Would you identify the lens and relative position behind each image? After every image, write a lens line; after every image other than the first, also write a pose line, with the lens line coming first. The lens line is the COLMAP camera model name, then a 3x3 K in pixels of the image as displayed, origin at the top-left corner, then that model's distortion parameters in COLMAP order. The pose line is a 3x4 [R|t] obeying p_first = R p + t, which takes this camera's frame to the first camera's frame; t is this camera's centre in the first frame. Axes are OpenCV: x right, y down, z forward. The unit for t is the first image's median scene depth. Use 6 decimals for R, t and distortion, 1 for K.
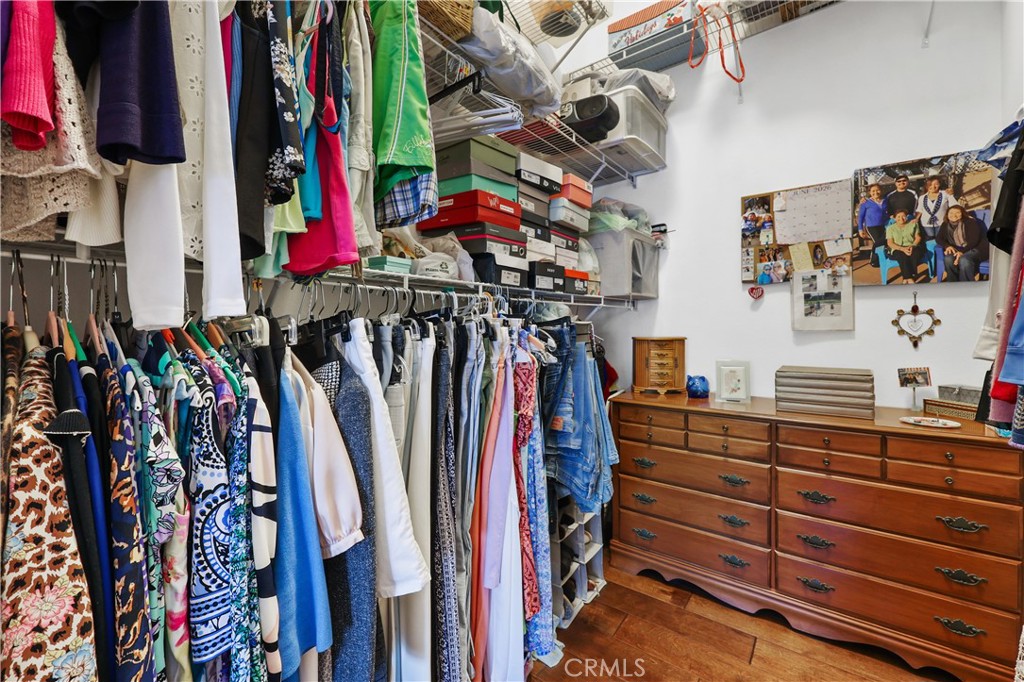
lens RADIAL K [[420.2, 0, 515.6], [0, 420.2, 332.5], [0, 0, 1]] dist [-0.003914, 0.000333]
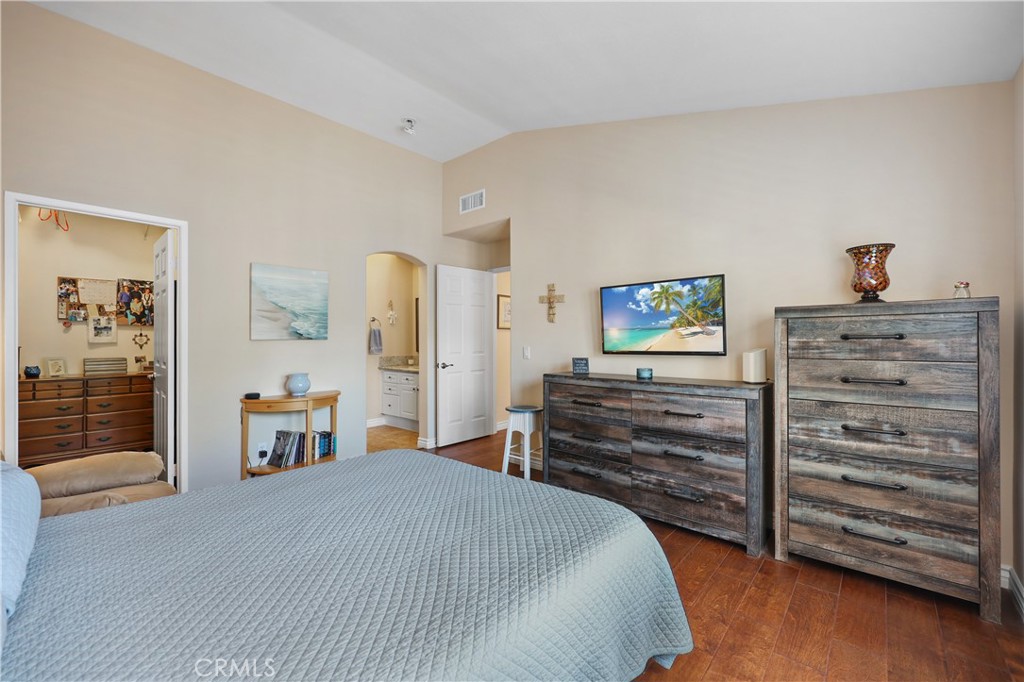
lens RADIAL K [[420.2, 0, 511.0], [0, 420.2, 335.3], [0, 0, 1]] dist [-0.003914, 0.000333]
pose [[0.081631, 0.019608, 0.996470, -1.500926], [0.012997, 0.999700, -0.020737, 0.034838], [-0.996578, 0.014644, 0.081351, -1.554342]]
